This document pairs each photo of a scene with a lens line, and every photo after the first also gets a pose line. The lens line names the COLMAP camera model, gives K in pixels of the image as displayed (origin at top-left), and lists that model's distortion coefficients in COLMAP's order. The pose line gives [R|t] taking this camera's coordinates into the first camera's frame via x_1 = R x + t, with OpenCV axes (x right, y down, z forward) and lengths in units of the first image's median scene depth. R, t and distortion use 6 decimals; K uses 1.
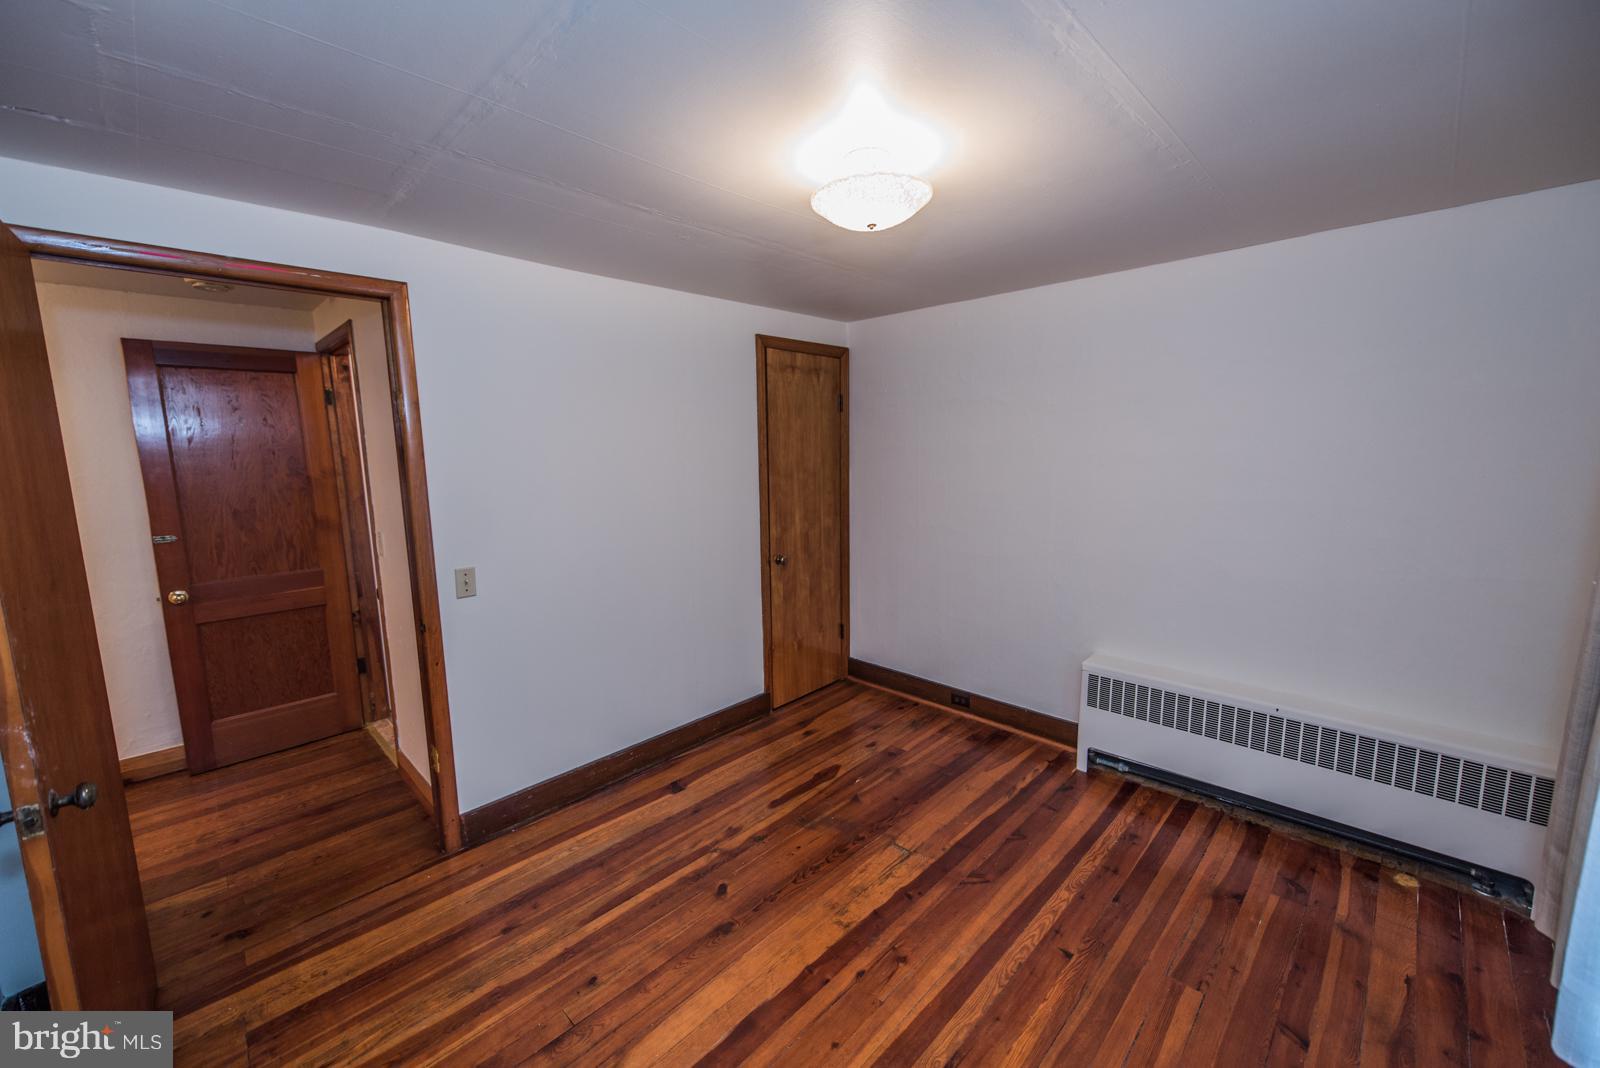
lens RADIAL K [[618.0, 0, 799.2], [0, 618.0, 526.0], [0, 0, 1]] dist [-0.001893, -0.002743]
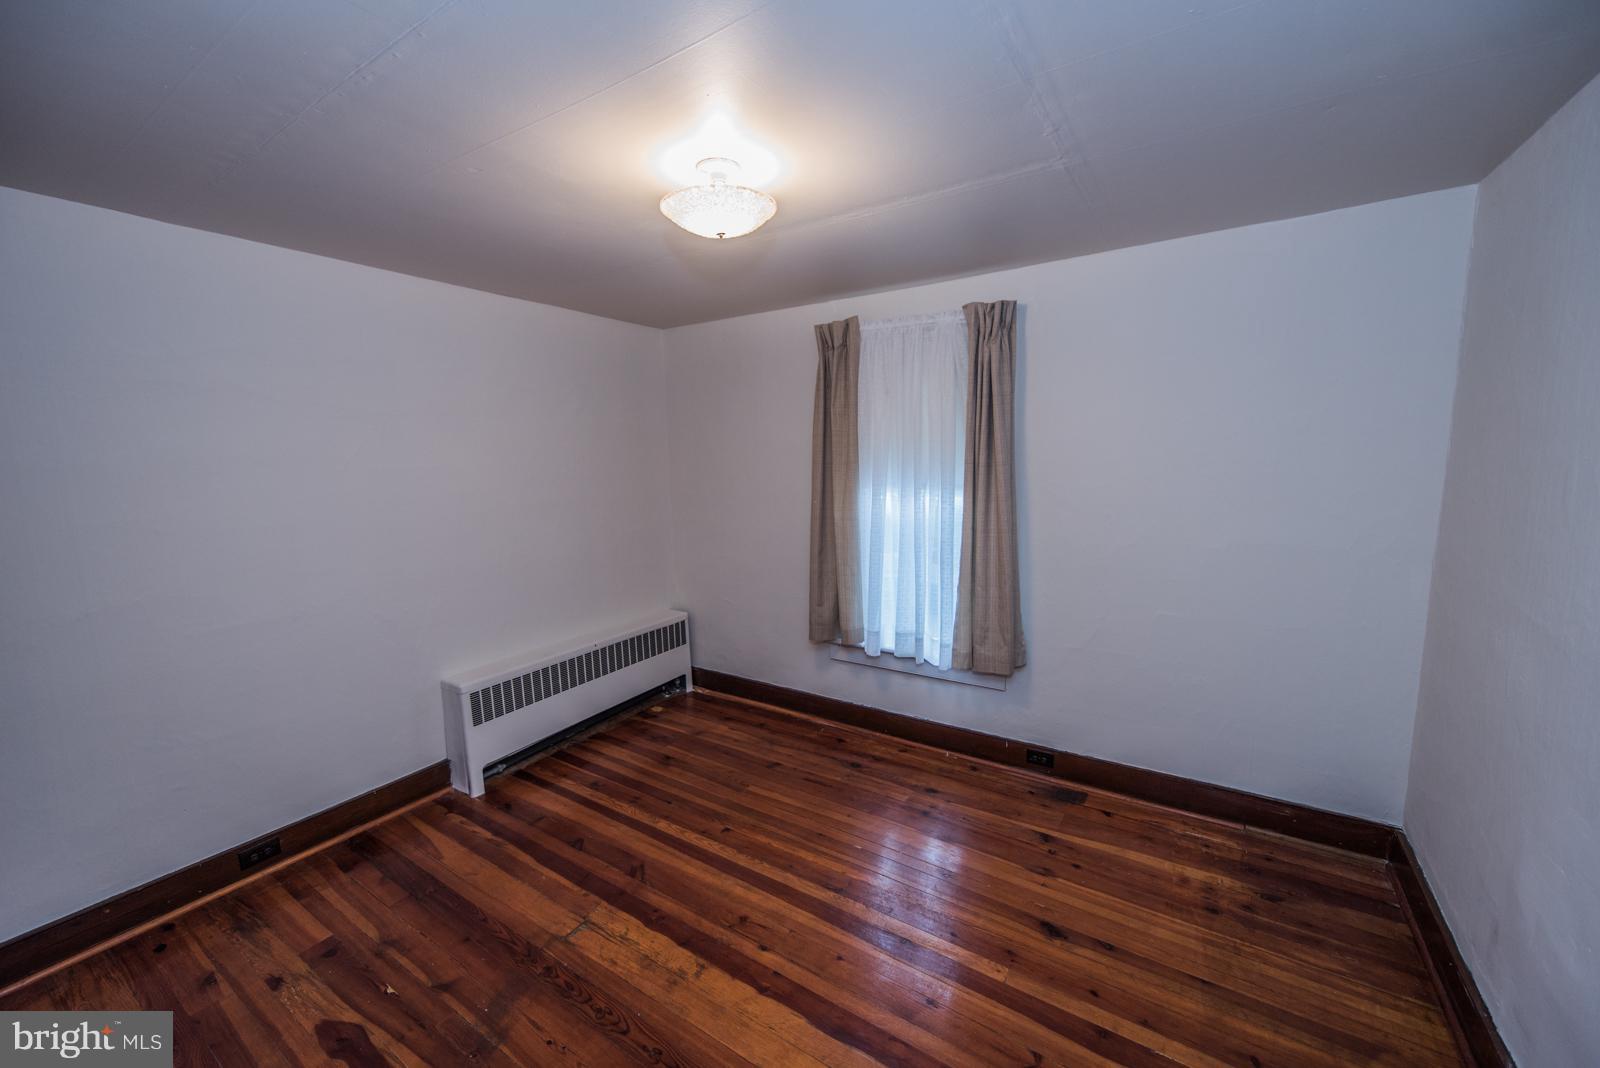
lens RADIAL K [[618.0, 0, 799.6], [0, 618.0, 540.0], [0, 0, 1]] dist [-0.001893, -0.002743]
pose [[-0.192954, -0.121350, 0.973675, -0.649645], [0.150963, 0.976836, 0.151660, -0.074982], [-0.969525, 0.176252, -0.170165, 0.766125]]
